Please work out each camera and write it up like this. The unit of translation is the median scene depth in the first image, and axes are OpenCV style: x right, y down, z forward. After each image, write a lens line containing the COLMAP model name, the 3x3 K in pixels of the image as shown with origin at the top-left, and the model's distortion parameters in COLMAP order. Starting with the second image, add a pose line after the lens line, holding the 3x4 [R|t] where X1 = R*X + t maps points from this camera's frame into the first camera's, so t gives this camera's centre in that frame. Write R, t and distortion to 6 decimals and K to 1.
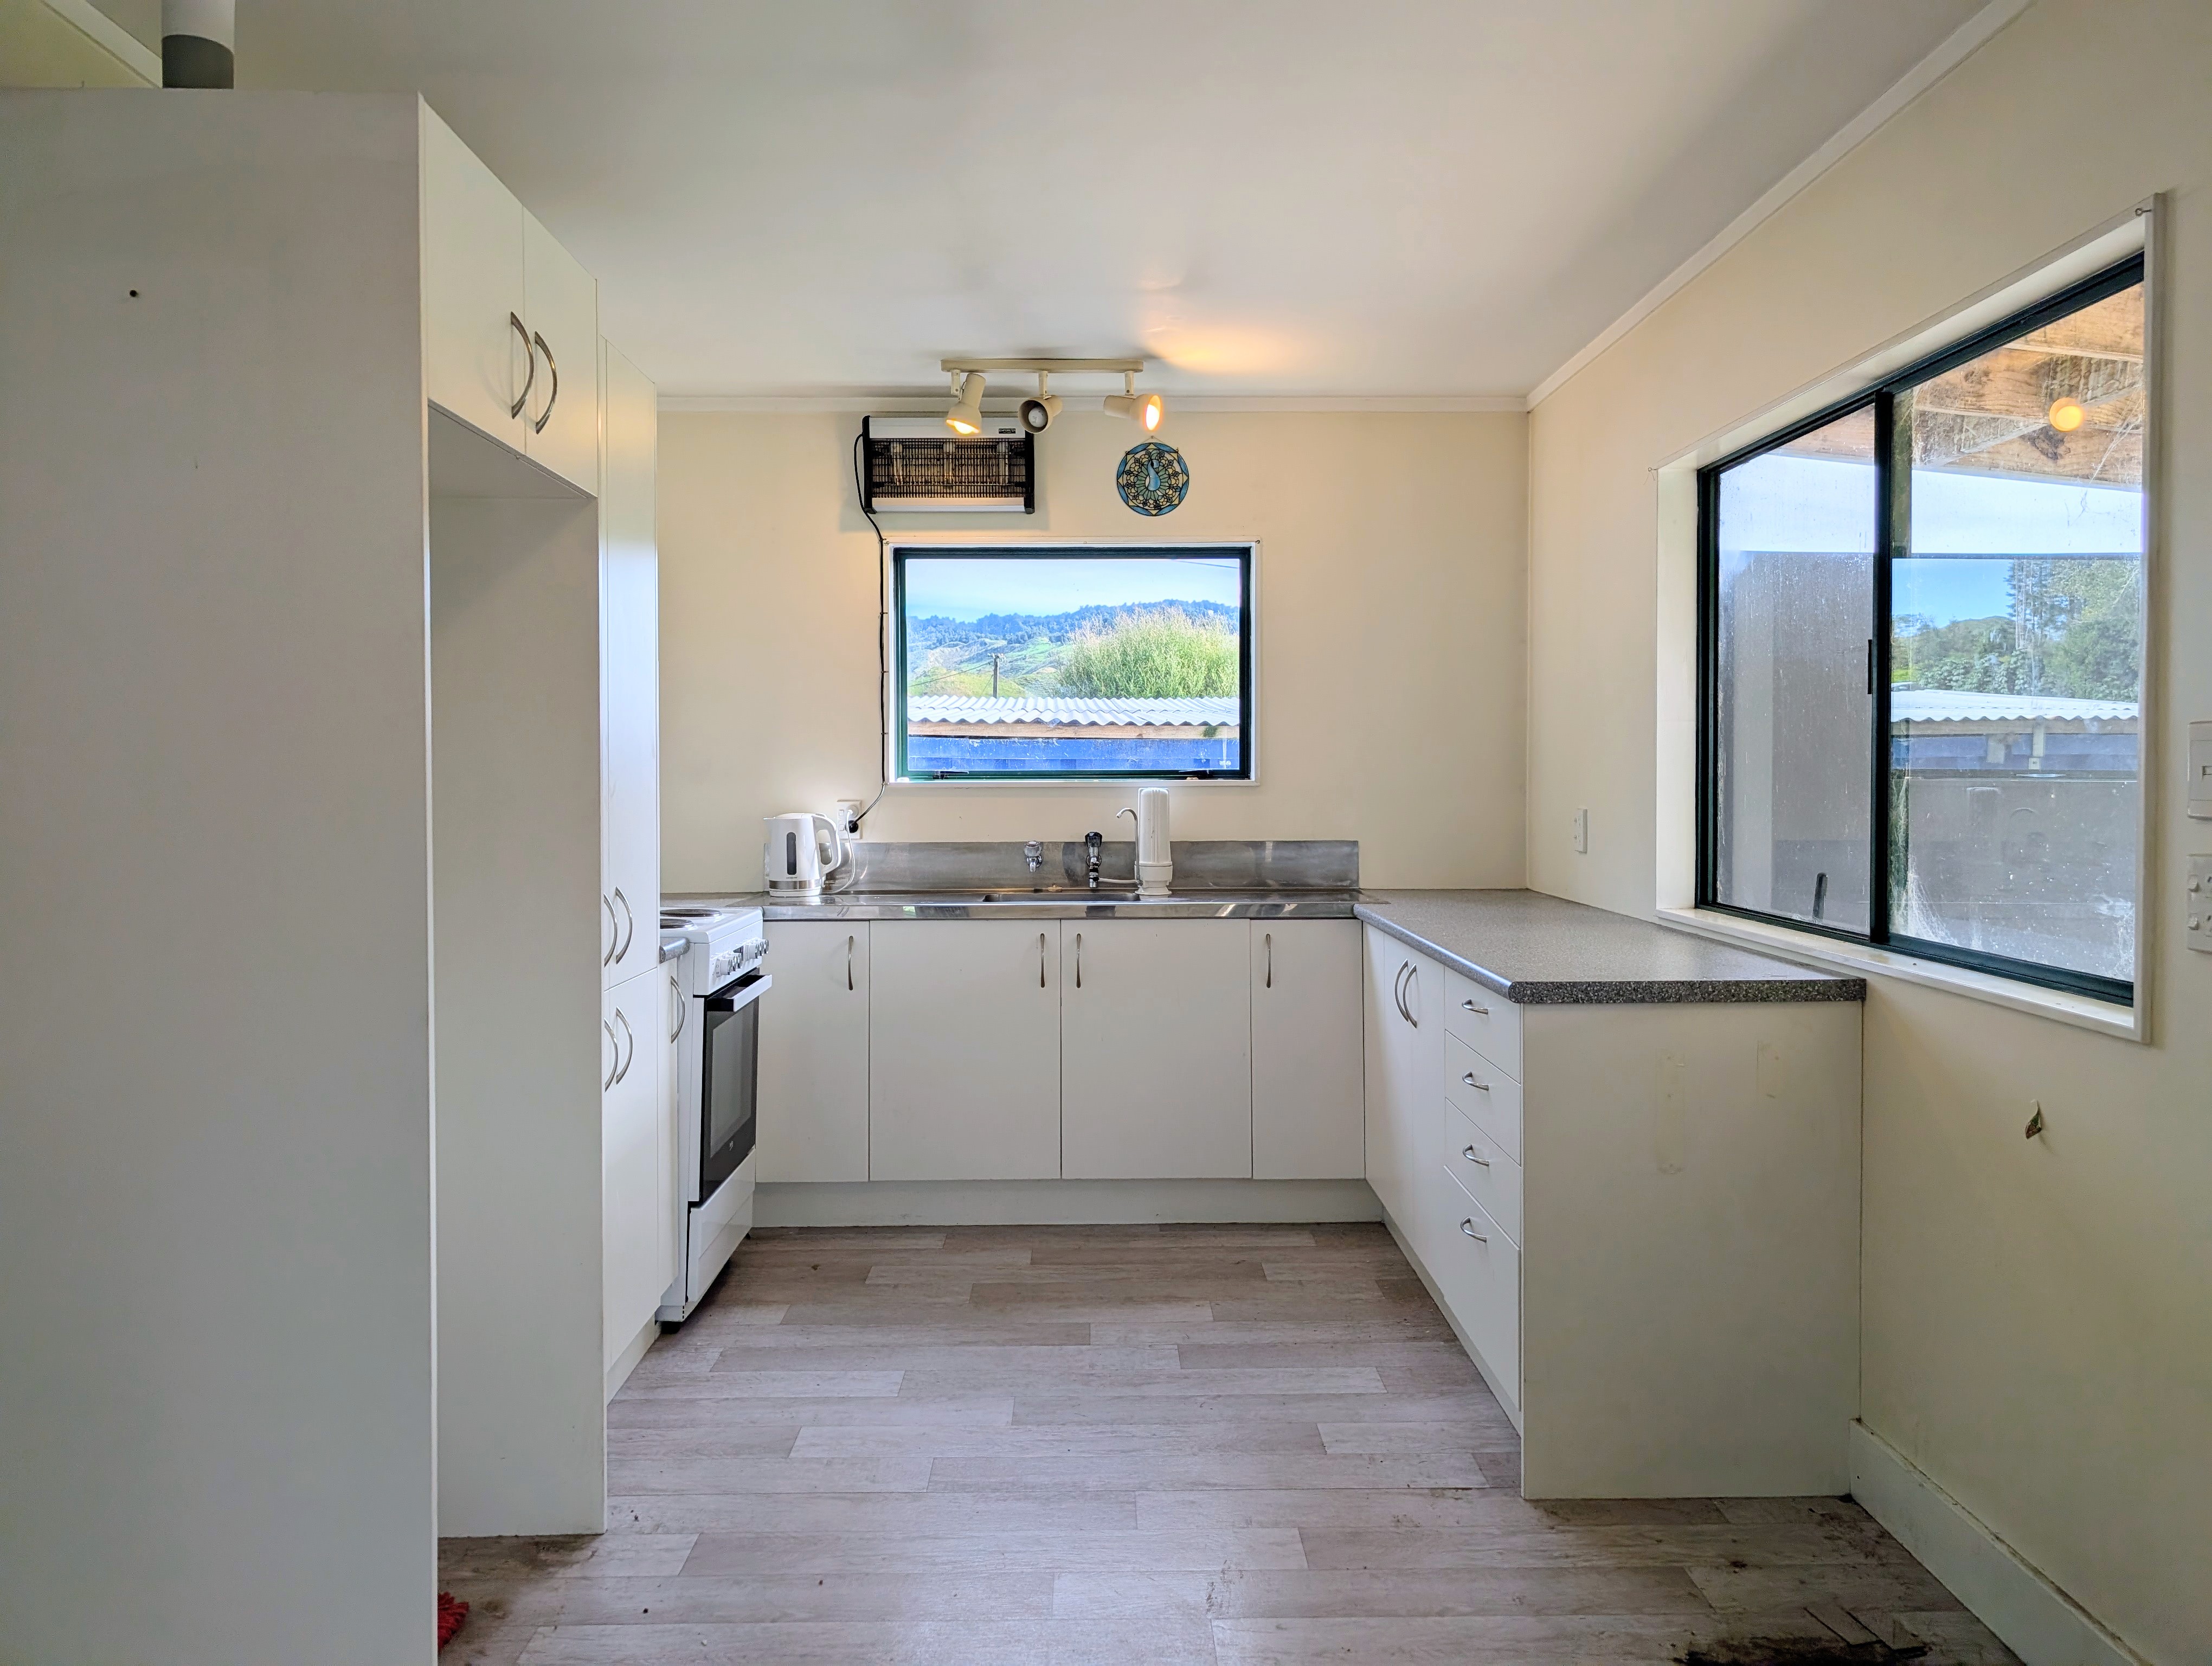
lens RADIAL K [[1620.7, 0, 1105.9], [0, 1620.7, 819.6], [0, 0, 1]] dist [0.018739, -0.007386]
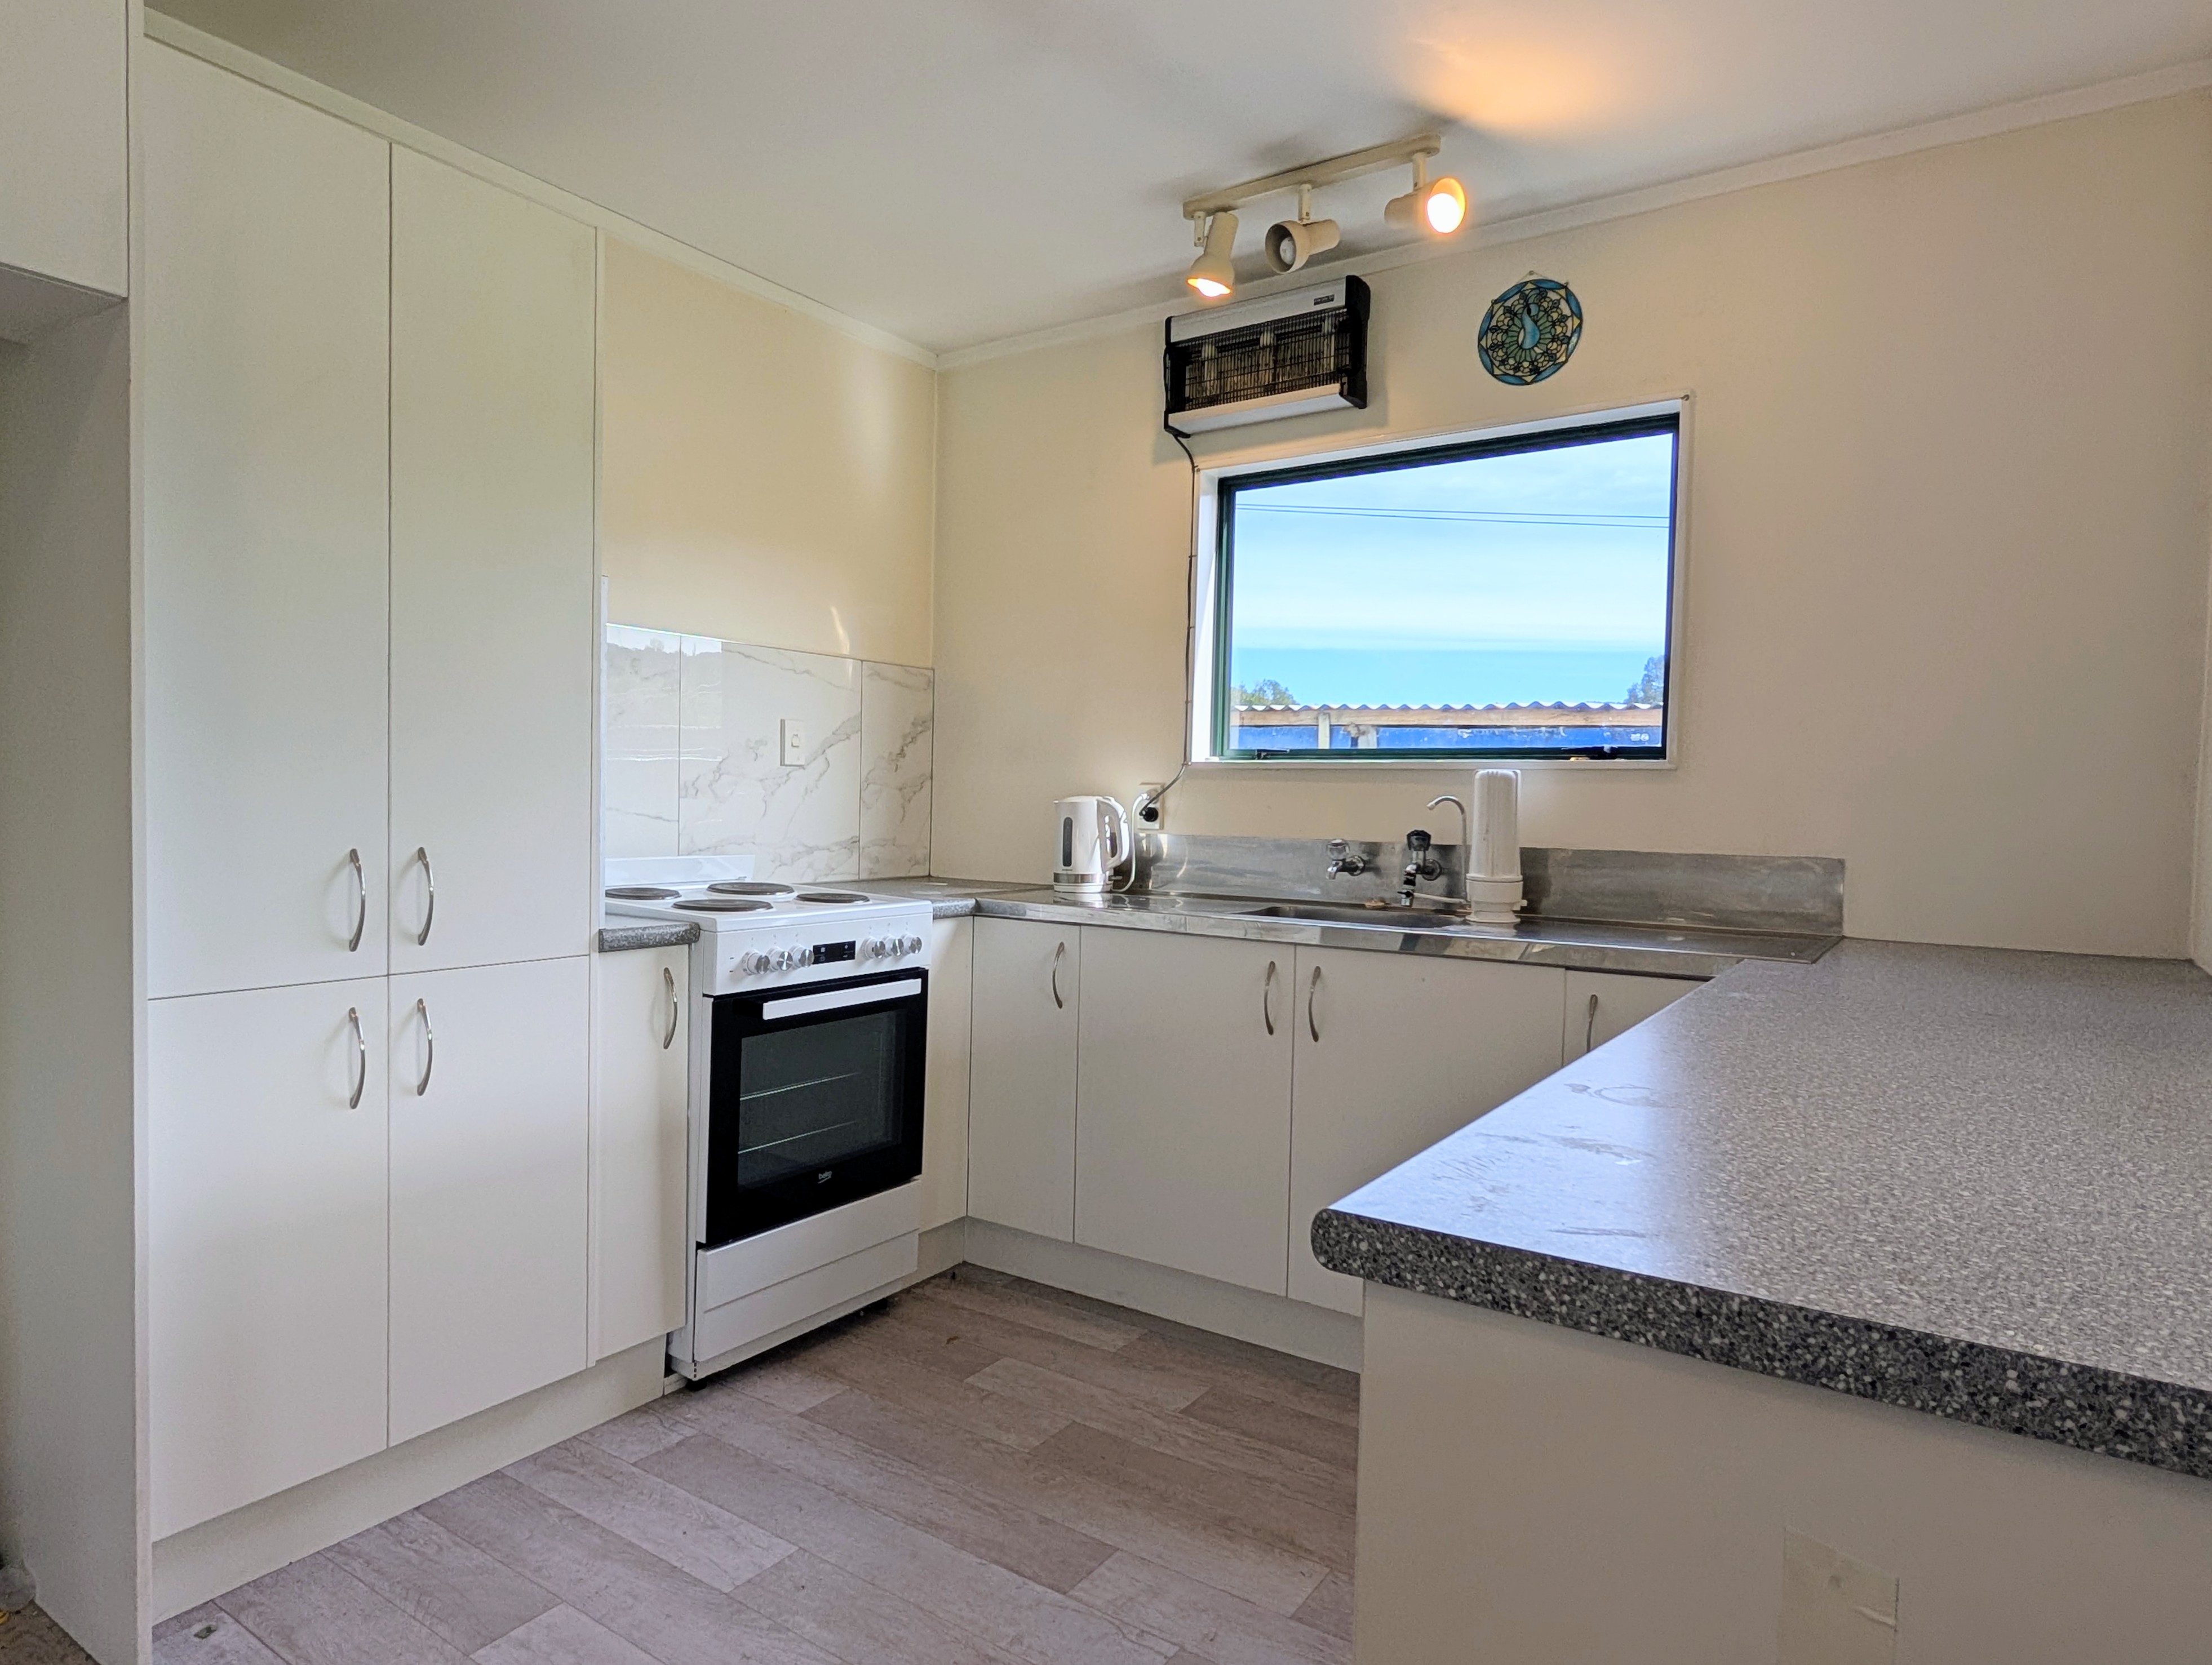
lens RADIAL K [[1299.8, 0, 1100.2], [0, 1299.8, 850.4], [0, 0, 1]] dist [-0.007611, 0.000652]
pose [[0.808354, 0.041726, -0.587217, 0.222193], [-0.038909, 0.999091, 0.017431, 0.012461], [0.587410, 0.008757, 0.809242, 0.444791]]
